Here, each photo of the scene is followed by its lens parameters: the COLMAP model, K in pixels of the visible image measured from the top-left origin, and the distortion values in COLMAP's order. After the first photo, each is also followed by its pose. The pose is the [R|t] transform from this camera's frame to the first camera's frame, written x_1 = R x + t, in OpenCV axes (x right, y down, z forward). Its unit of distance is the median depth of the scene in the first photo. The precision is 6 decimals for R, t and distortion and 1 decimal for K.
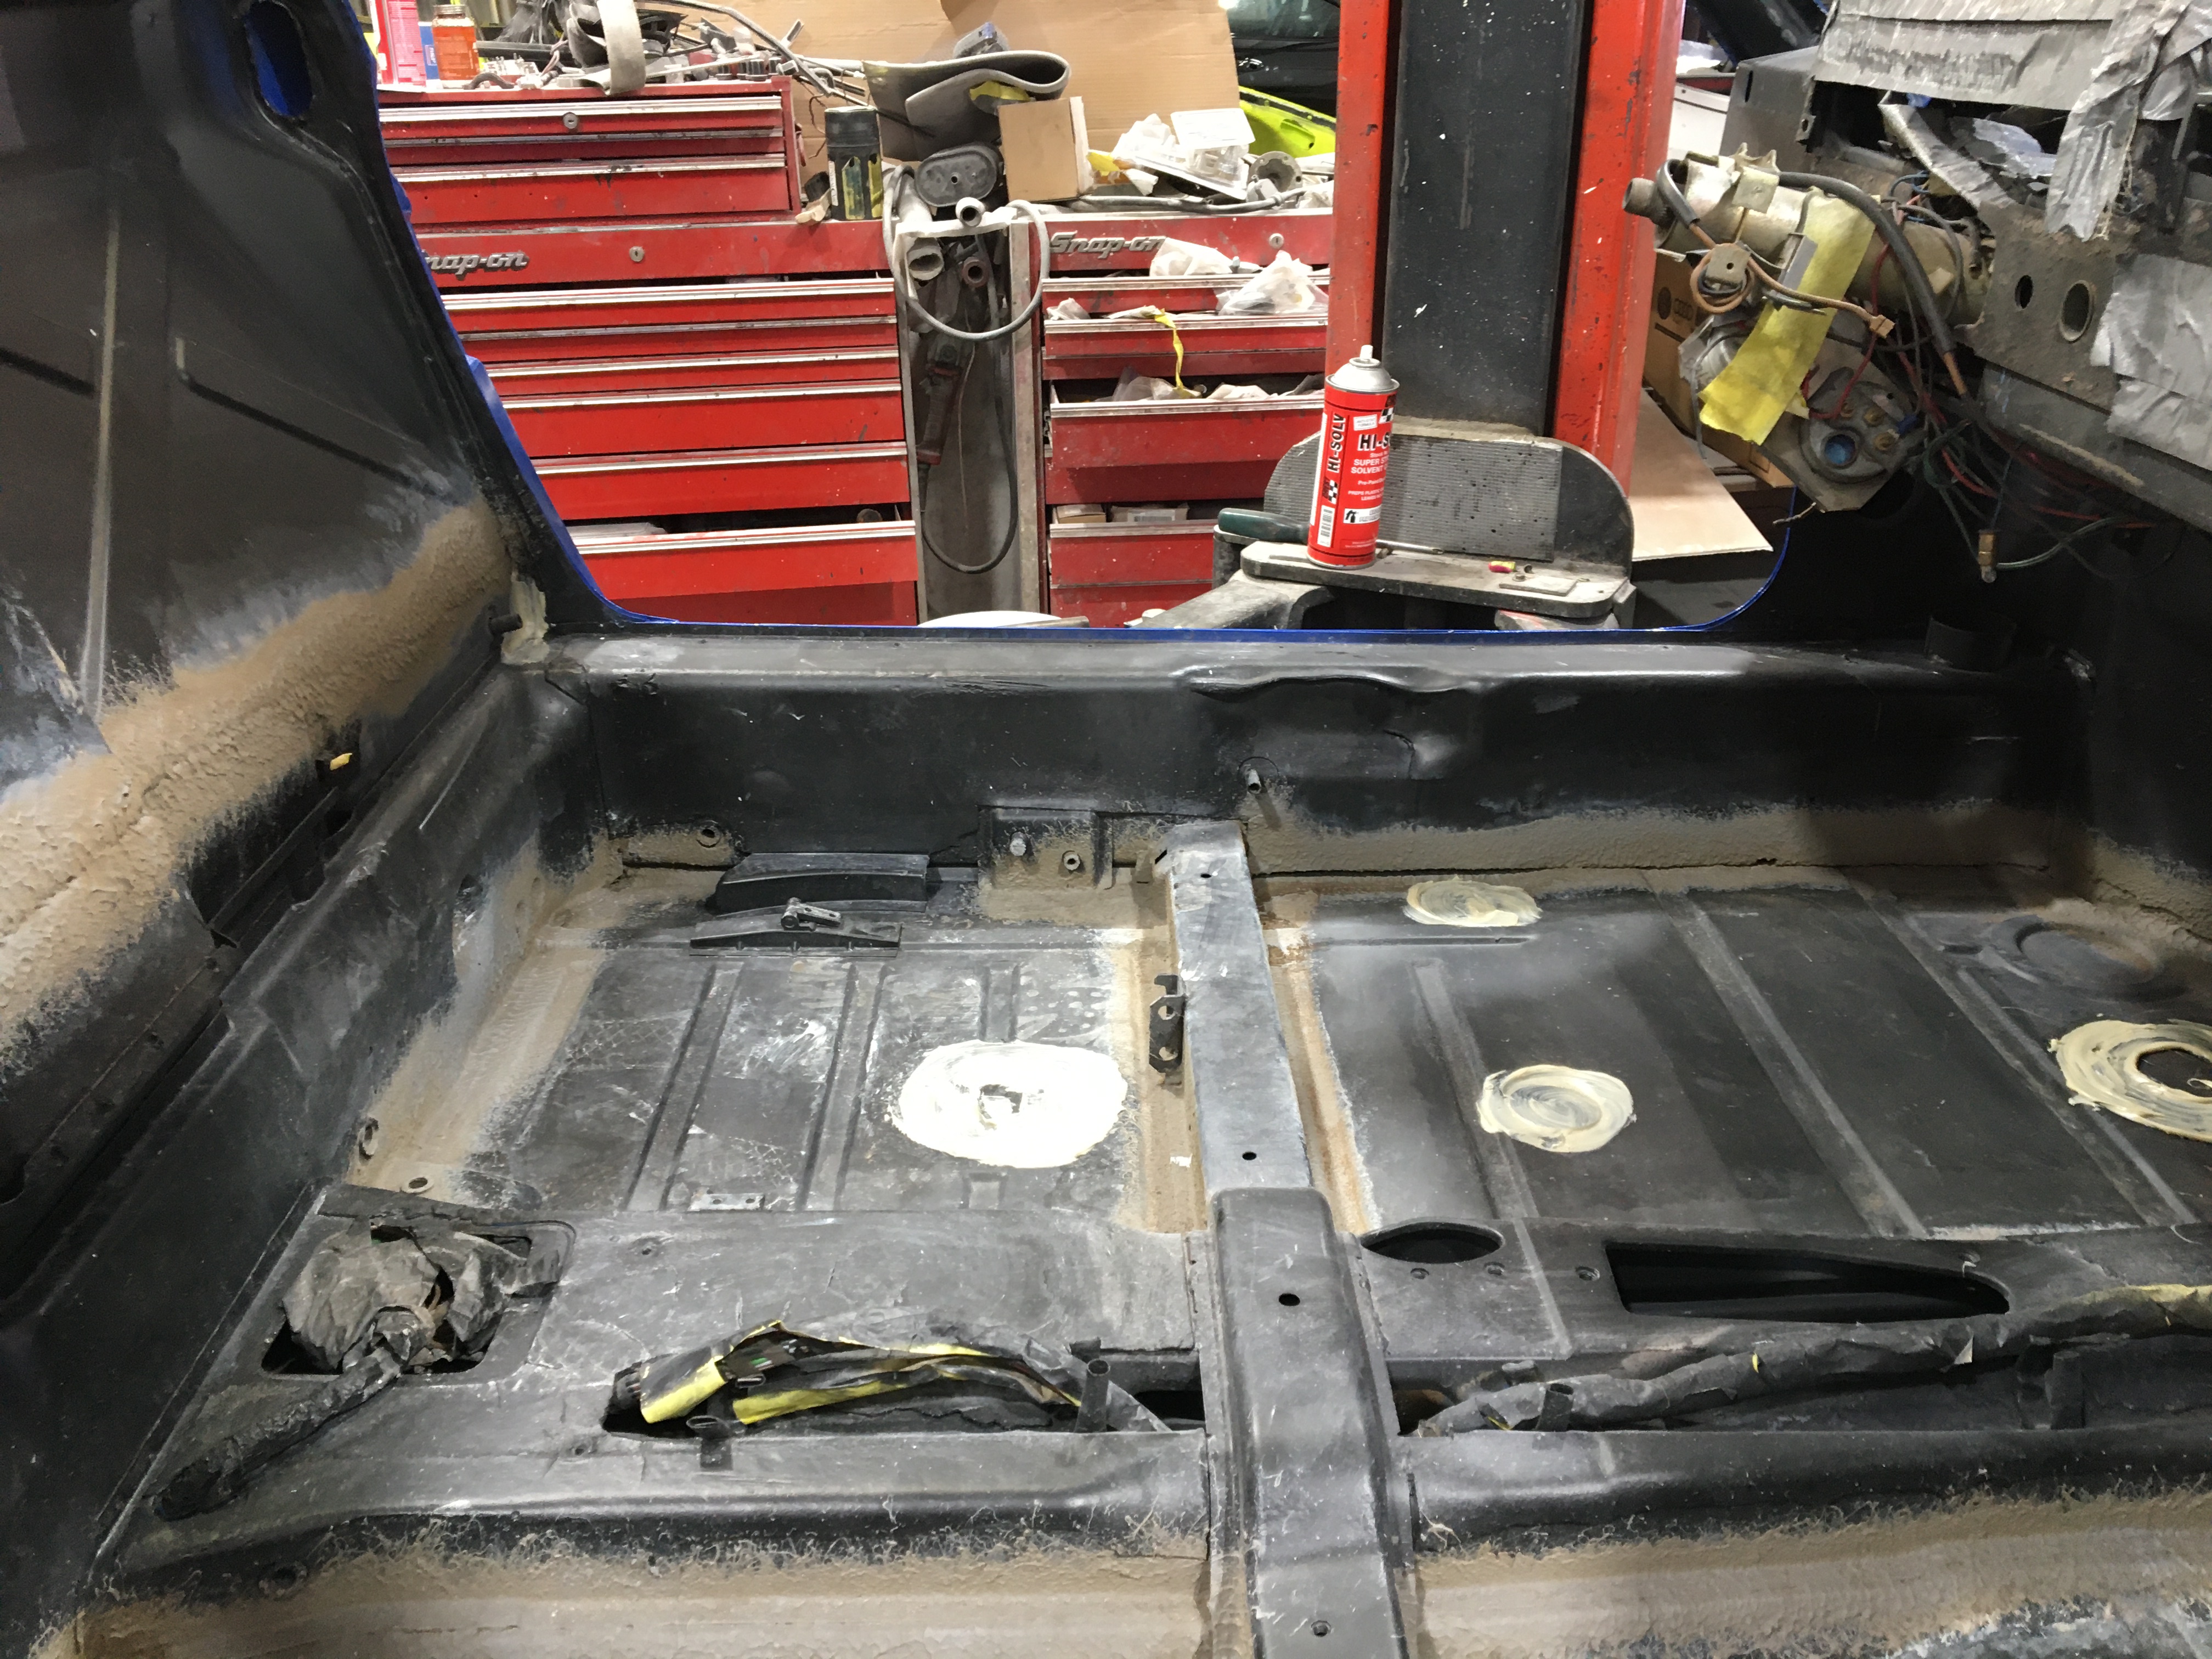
lens RADIAL K [[1847.0, 0, 1095.3], [0, 1847.0, 818.6], [0, 0, 1]] dist [0.068296, -0.100146]
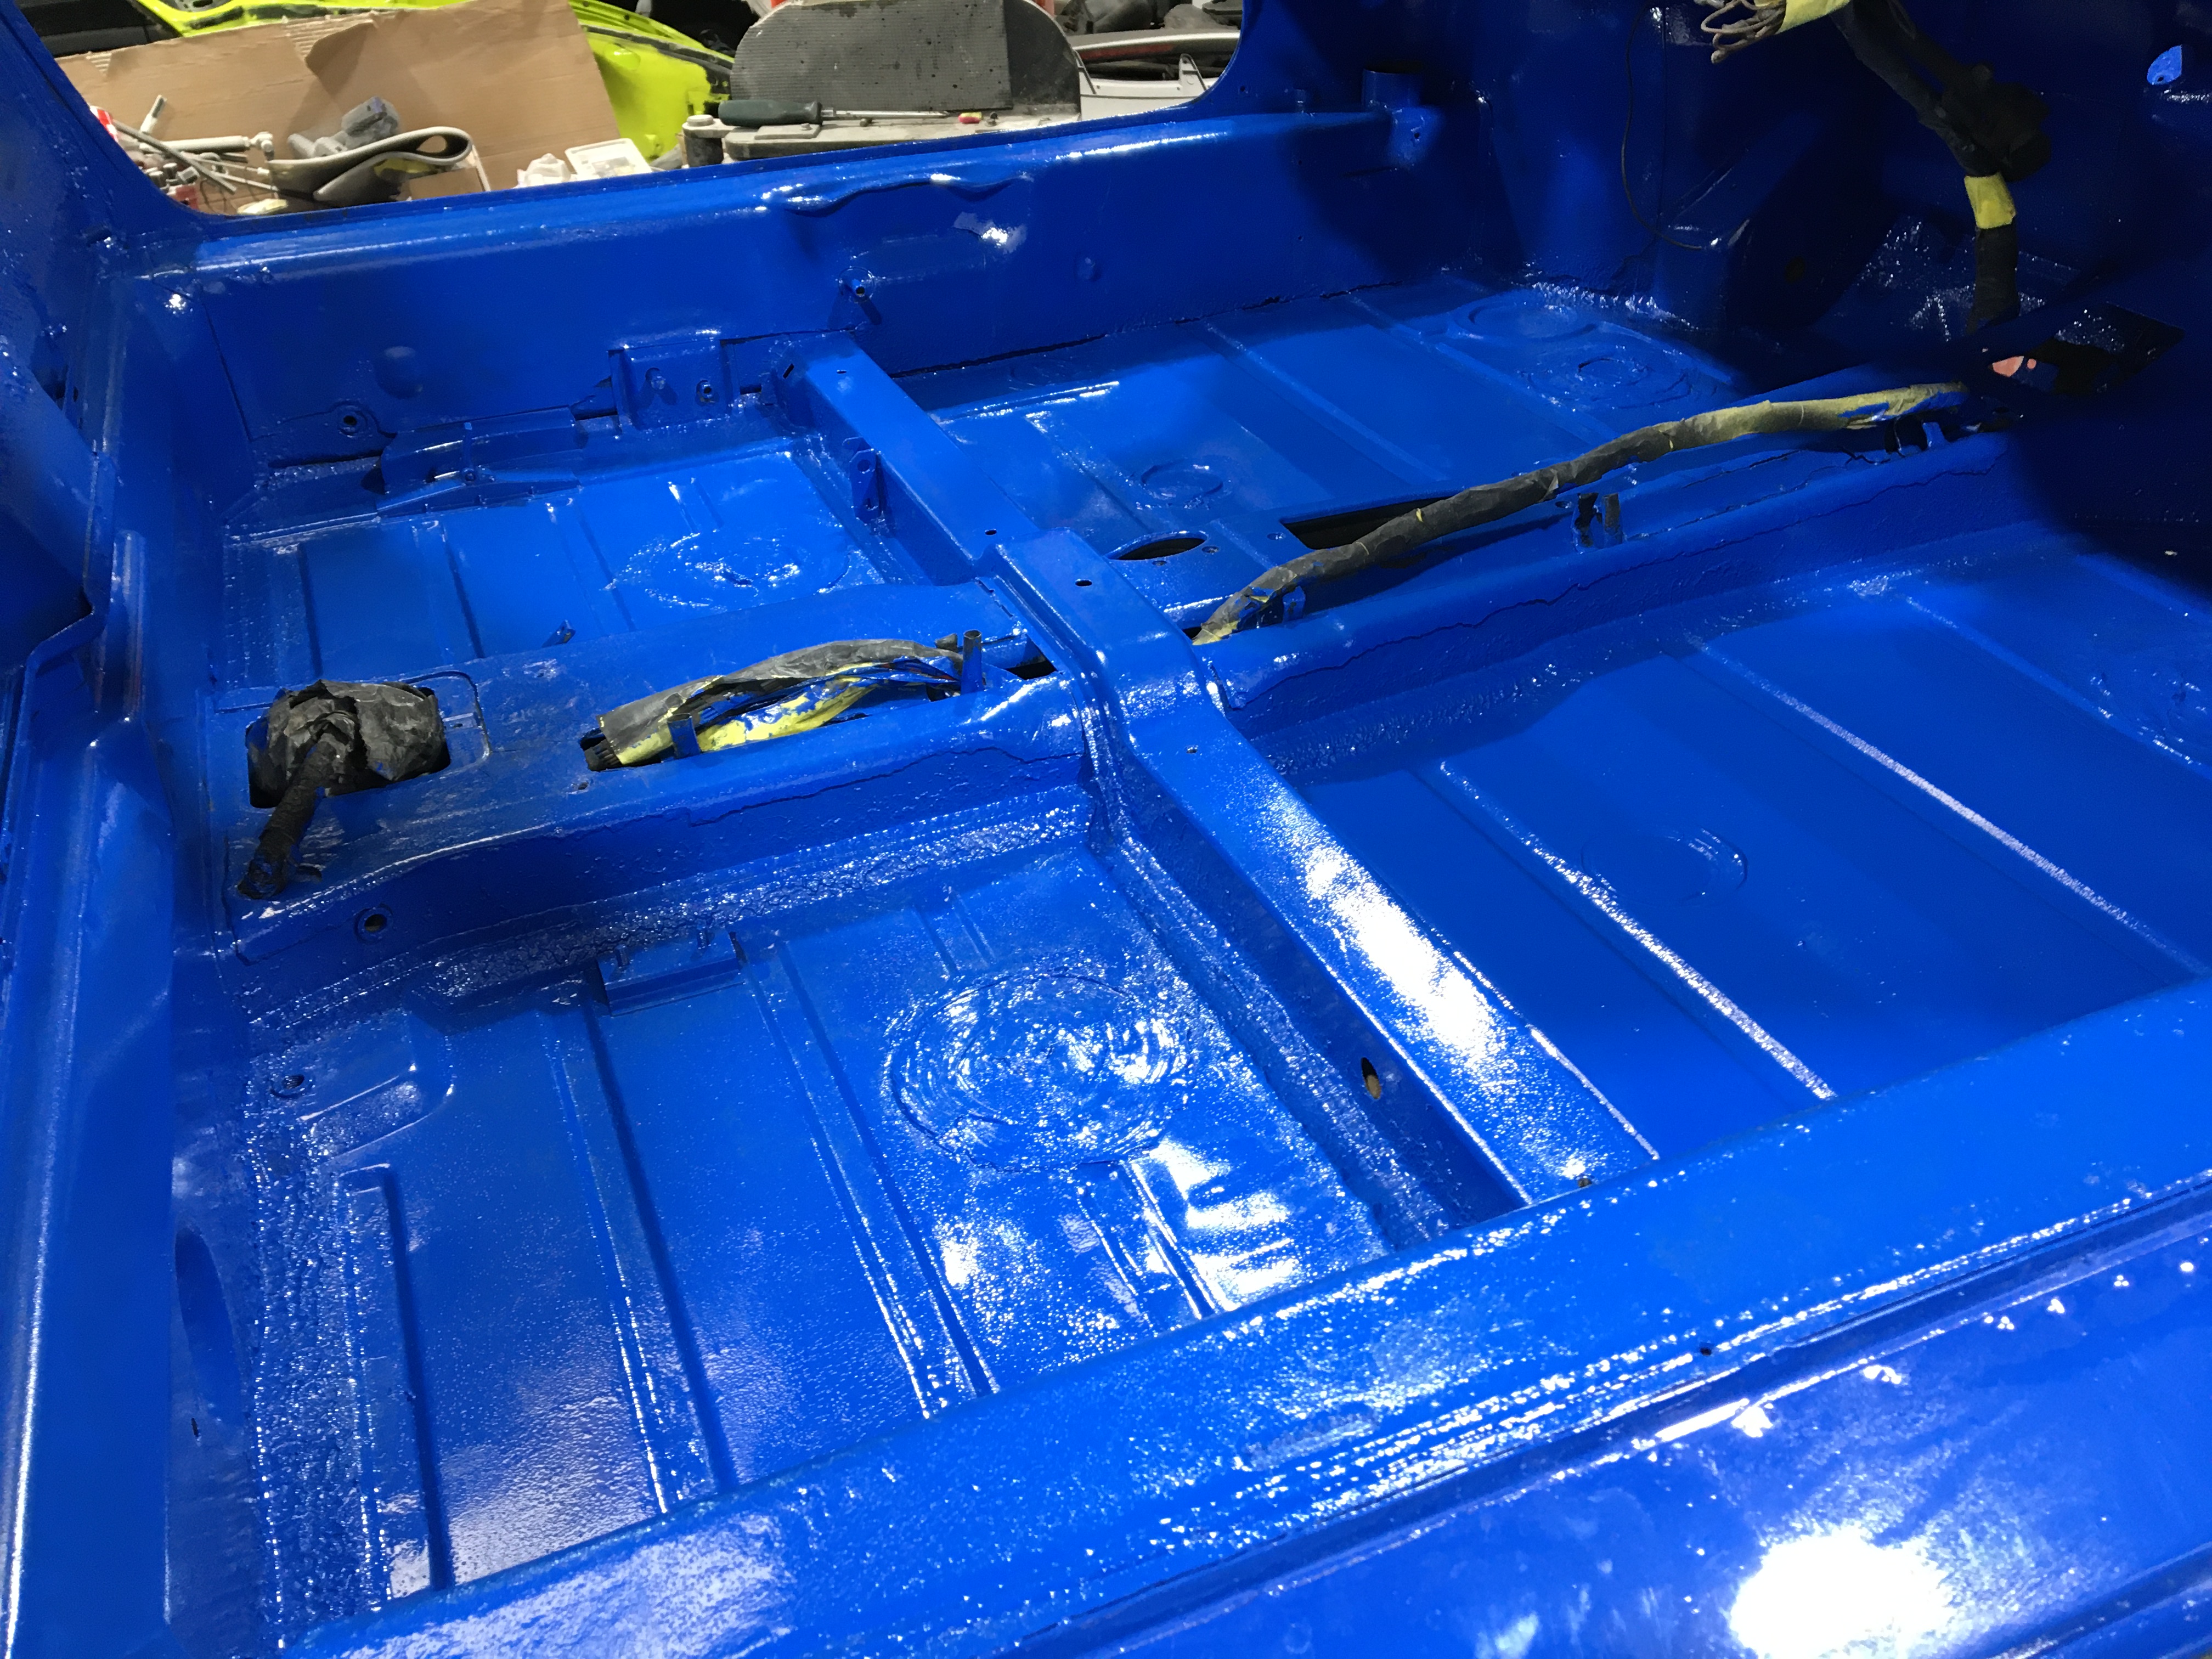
lens RADIAL K [[1847.0, 0, 1087.6], [0, 1847.0, 832.8], [0, 0, 1]] dist [0.068296, -0.100146]
pose [[0.926743, -0.232156, 0.295383, -0.244058], [0.185198, 0.966360, 0.178466, 0.154822], [-0.326878, -0.110688, 0.938562, -0.172491]]
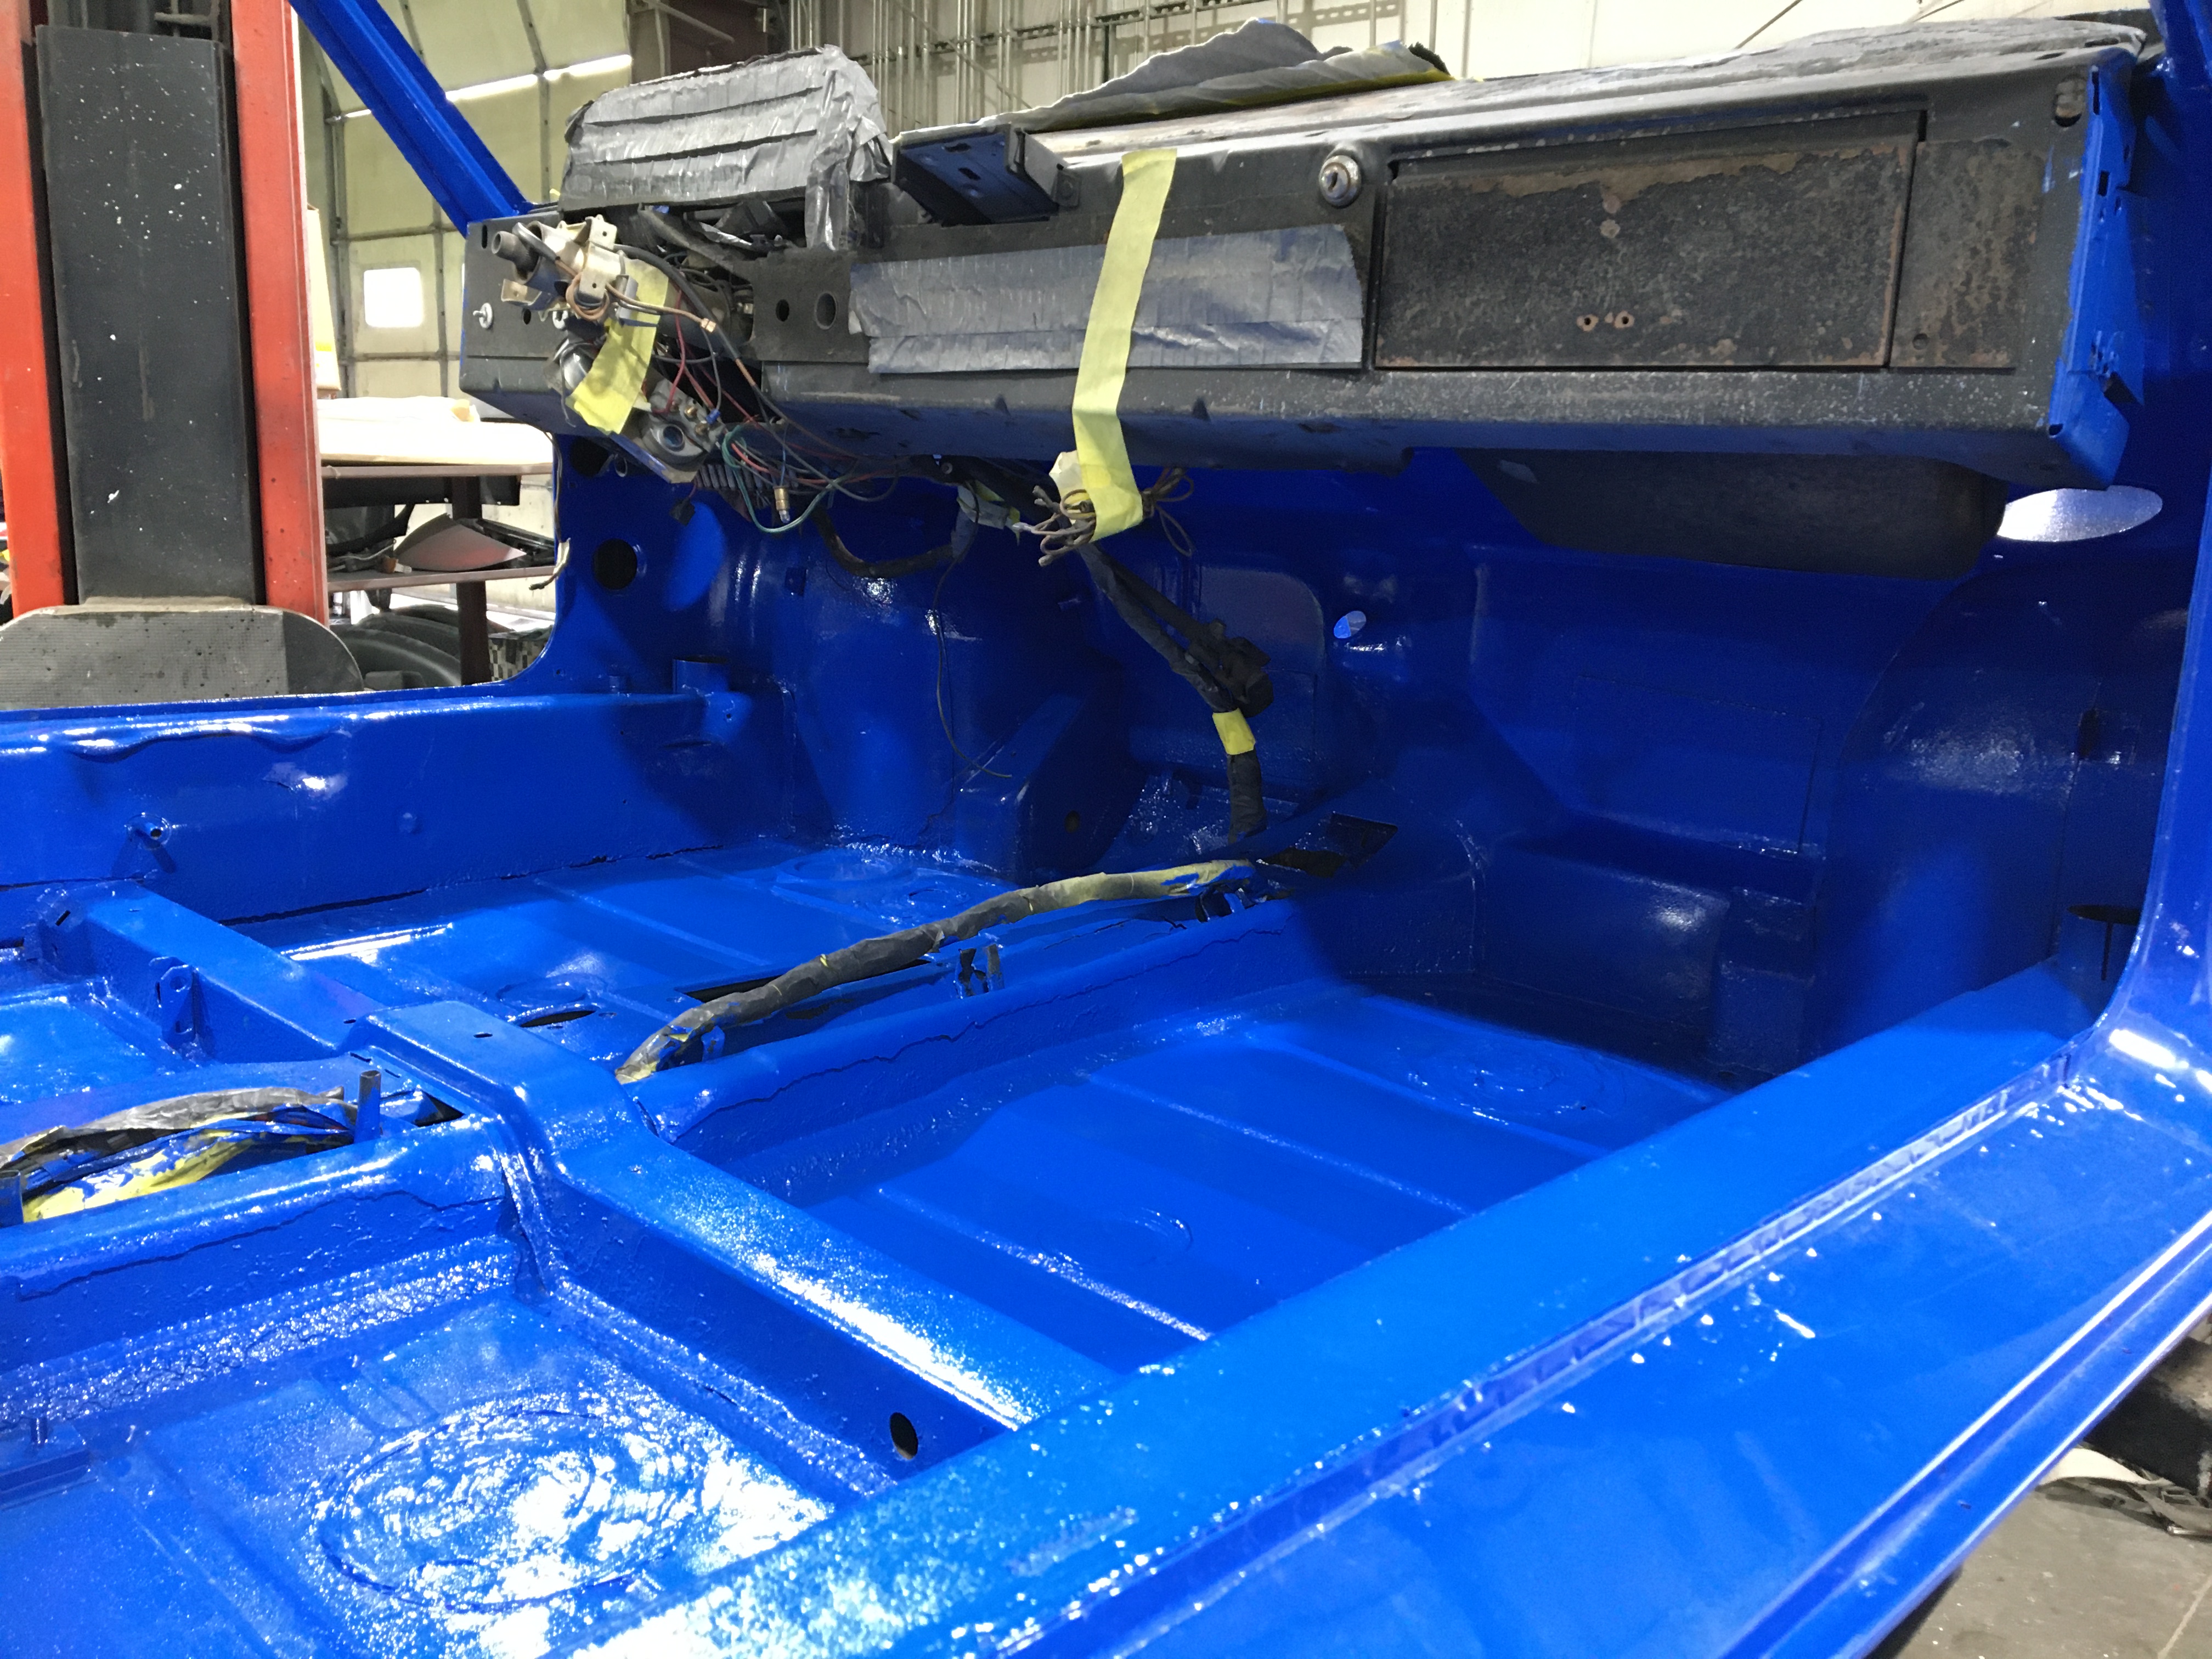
lens RADIAL K [[1847.0, 0, 1087.7], [0, 1847.0, 850.9], [0, 0, 1]] dist [0.068296, -0.100146]
pose [[0.703515, -0.113404, 0.701574, -0.353438], [0.250751, 0.963306, -0.095733, 0.279149], [-0.664974, 0.243270, 0.706137, -0.107258]]
